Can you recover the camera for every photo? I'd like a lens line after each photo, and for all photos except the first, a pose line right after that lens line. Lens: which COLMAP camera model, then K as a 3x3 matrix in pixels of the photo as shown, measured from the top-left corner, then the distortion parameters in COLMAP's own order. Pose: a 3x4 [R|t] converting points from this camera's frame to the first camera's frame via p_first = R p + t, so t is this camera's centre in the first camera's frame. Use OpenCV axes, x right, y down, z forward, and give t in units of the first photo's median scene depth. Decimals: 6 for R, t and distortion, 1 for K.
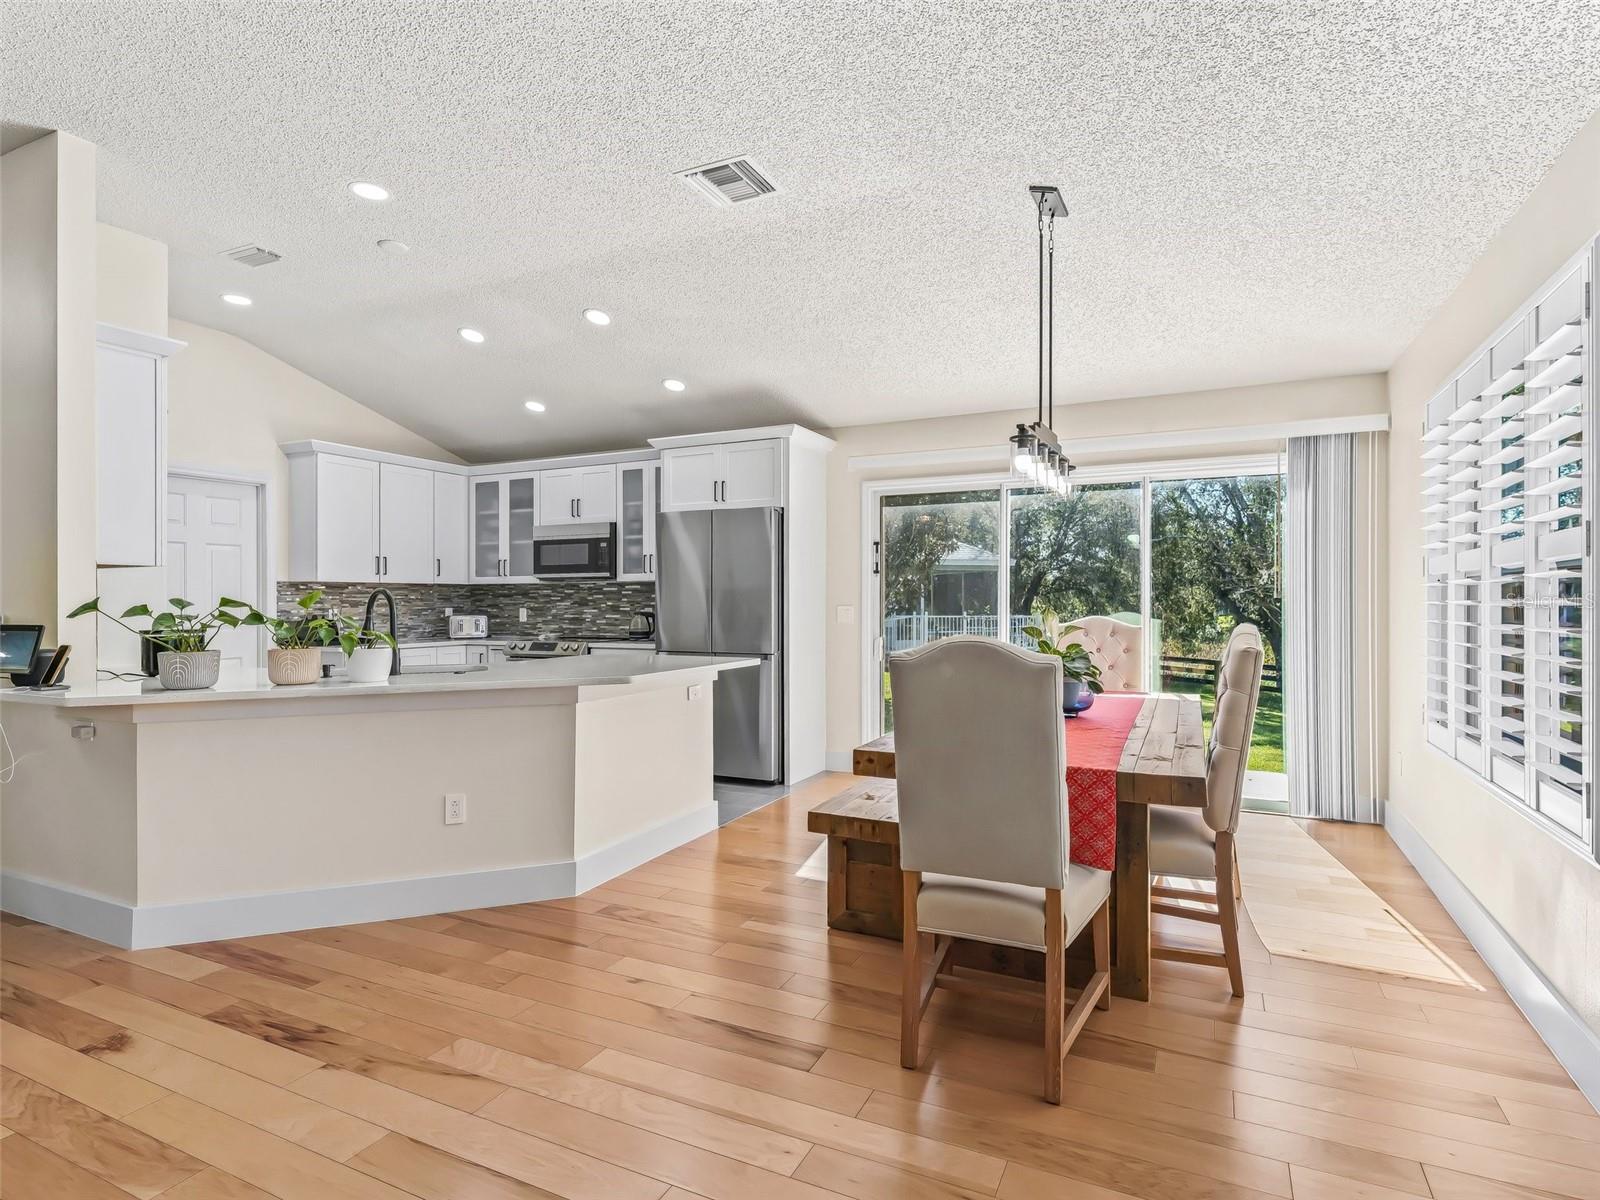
lens RADIAL K [[847.5, 0, 800.0], [0, 847.5, 600.0], [0, 0, 1]] dist [-0.003092, -0.000750]
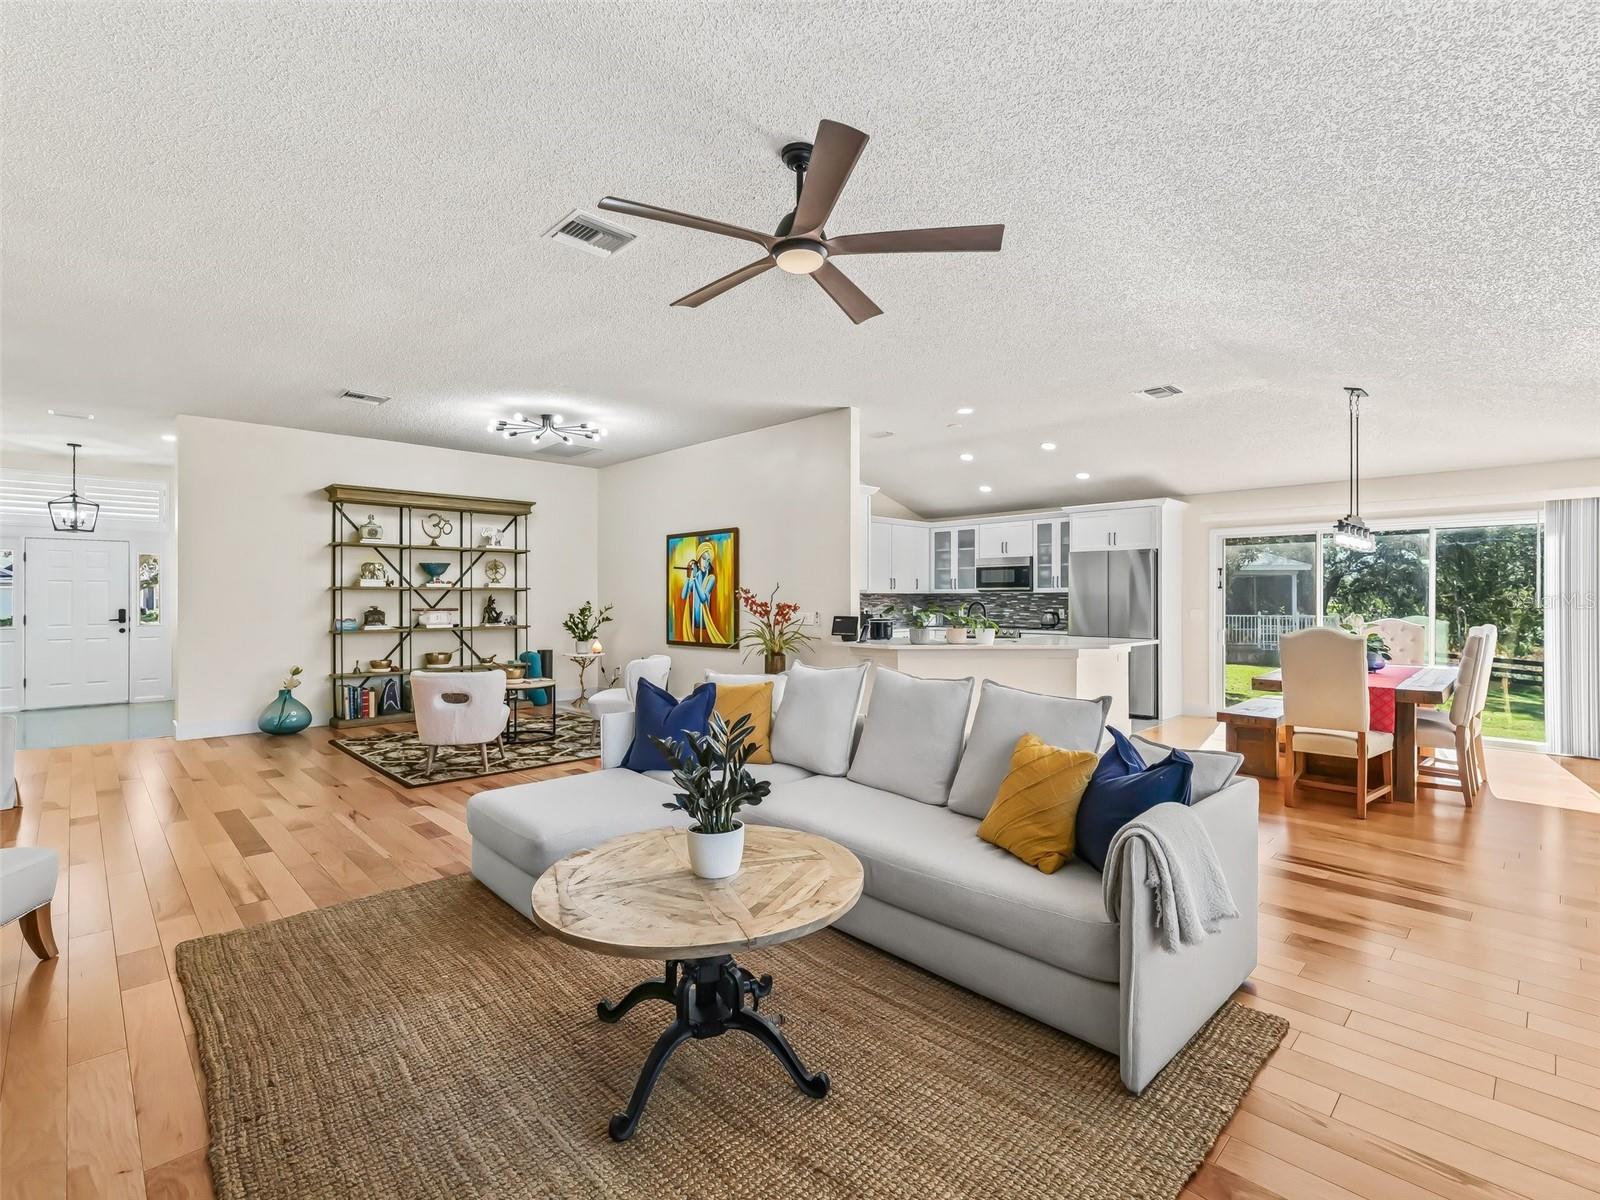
lens RADIAL K [[737.9, 0, 791.4], [0, 737.9, 592.5], [0, 0, 1]] dist [-0.001870, -0.000627]
pose [[0.936348, 0.000648, -0.351072, -0.153203], [-0.003062, 0.999975, -0.006322, -0.011726], [0.351059, 0.006994, 0.936327, -0.484655]]
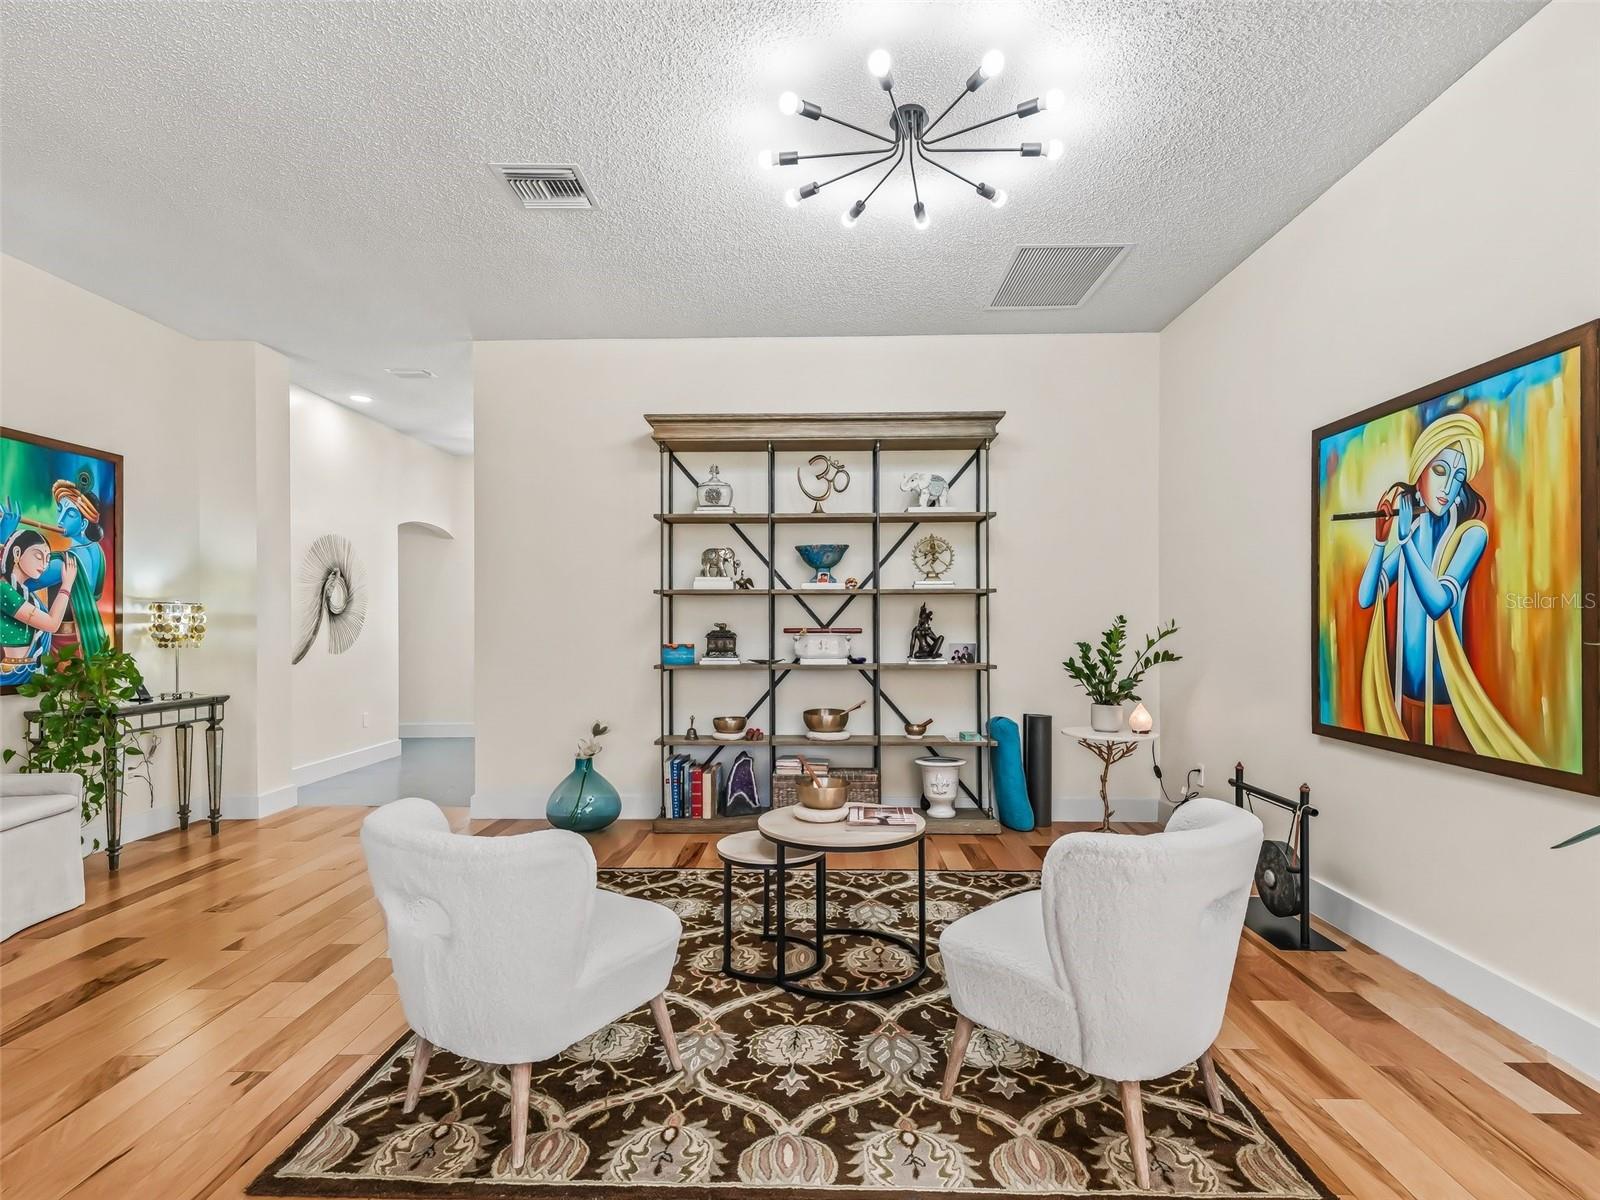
lens RADIAL K [[831.6, 0, 795.4], [0, 831.6, 618.3], [0, 0, 1]] dist [0.005318, -0.000056]
pose [[0.408536, 0.001973, -0.912740, -0.474246], [-0.002934, 0.999995, 0.000848, -0.000420], [0.912738, 0.002332, 0.408540, 0.155391]]
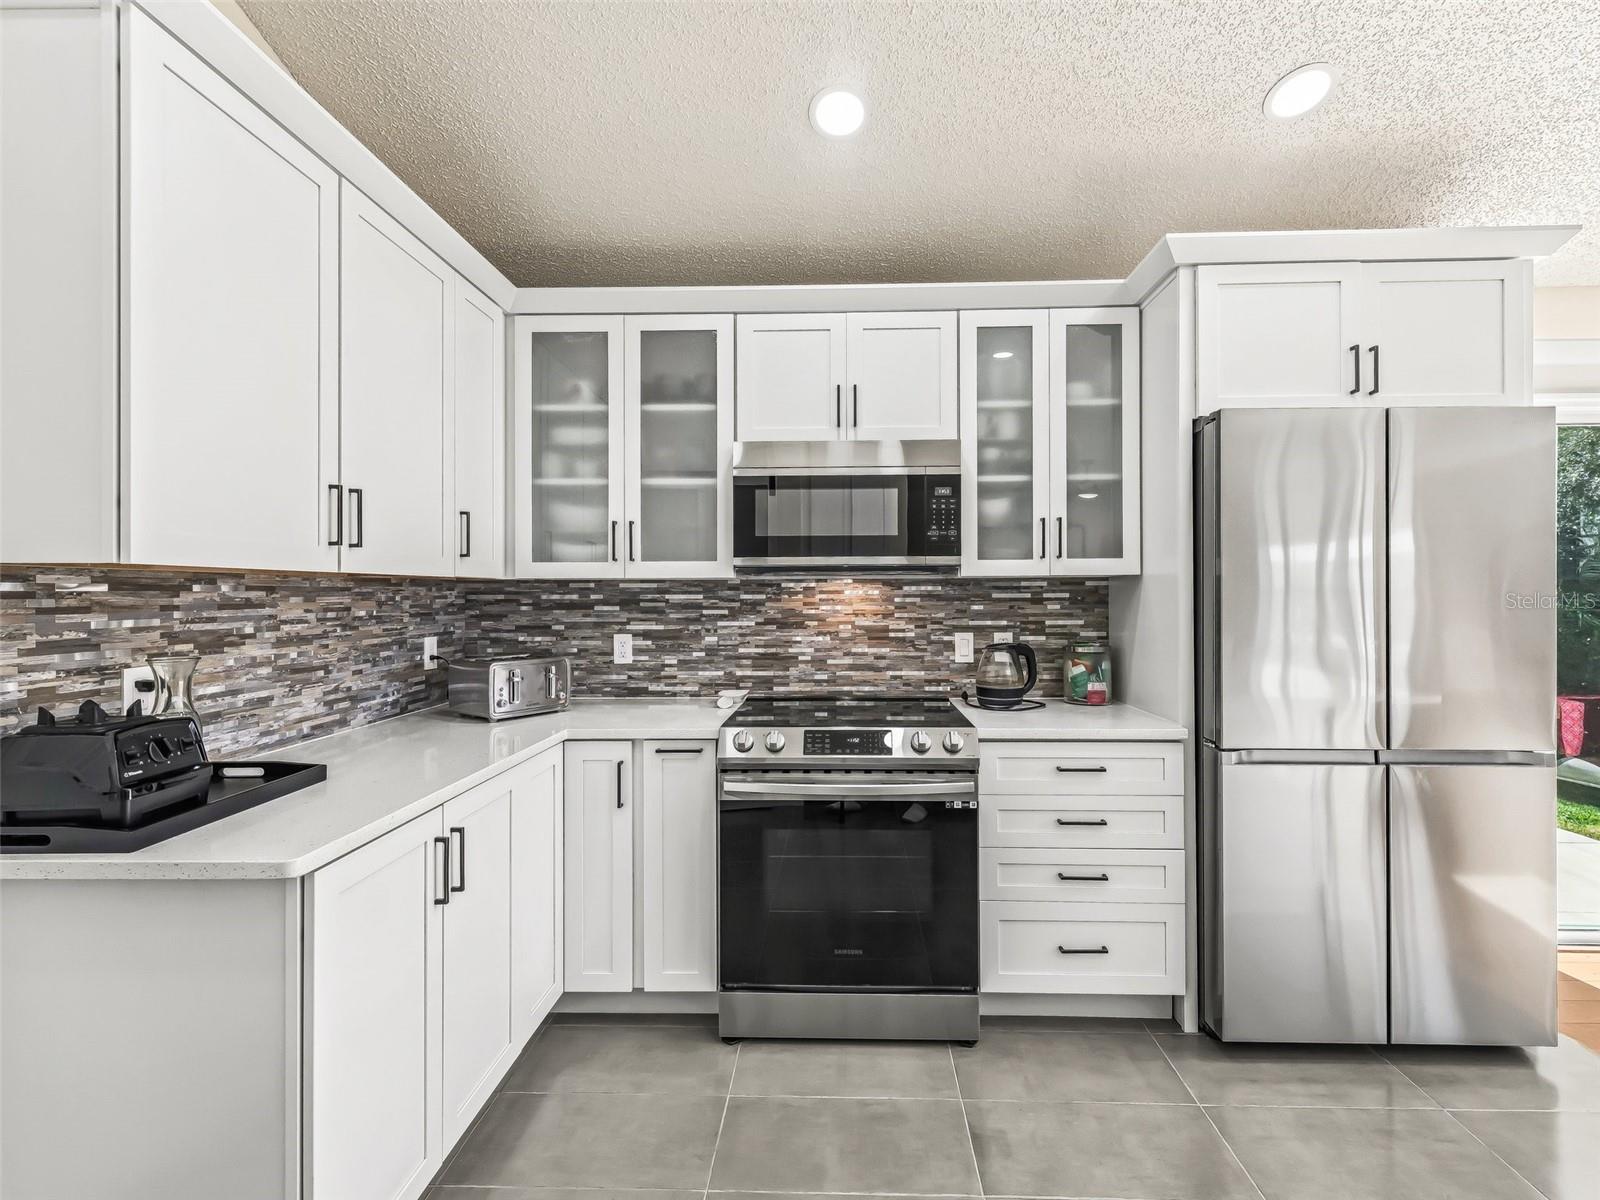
lens RADIAL K [[739.5, 0, 837.3], [0, 739.5, 611.1], [0, 0, 1]] dist [0.000715, -0.000418]
pose [[0.909541, -0.008872, 0.415520, -0.435581], [-0.000734, 0.999736, 0.022954, -0.013070], [-0.415614, -0.021183, 0.909294, 0.669702]]
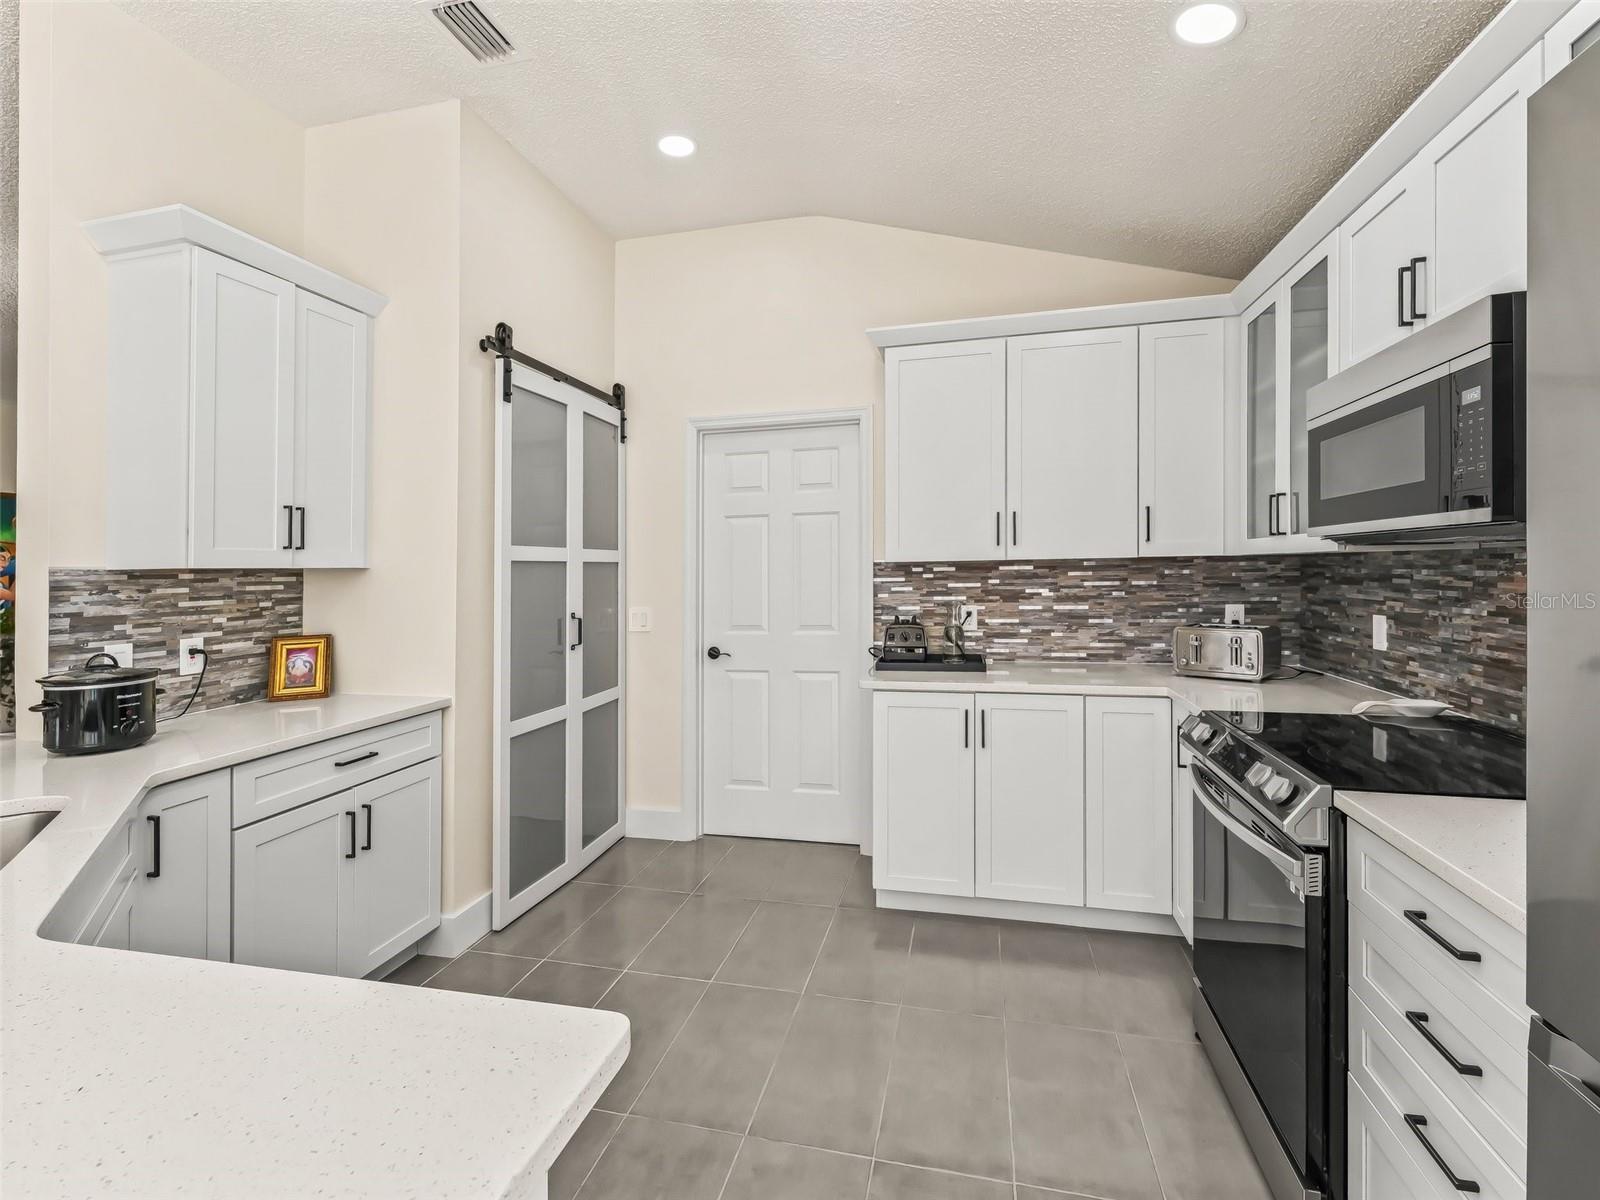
lens RADIAL K [[737.9, 0, 791.4], [0, 737.9, 592.5], [0, 0, 1]] dist [-0.001870, -0.000627]
pose [[0.202775, 0.033733, -0.978644, -0.060824], [0.016673, 0.999143, 0.037895, -0.019872], [0.979083, -0.024001, 0.202039, 0.755417]]
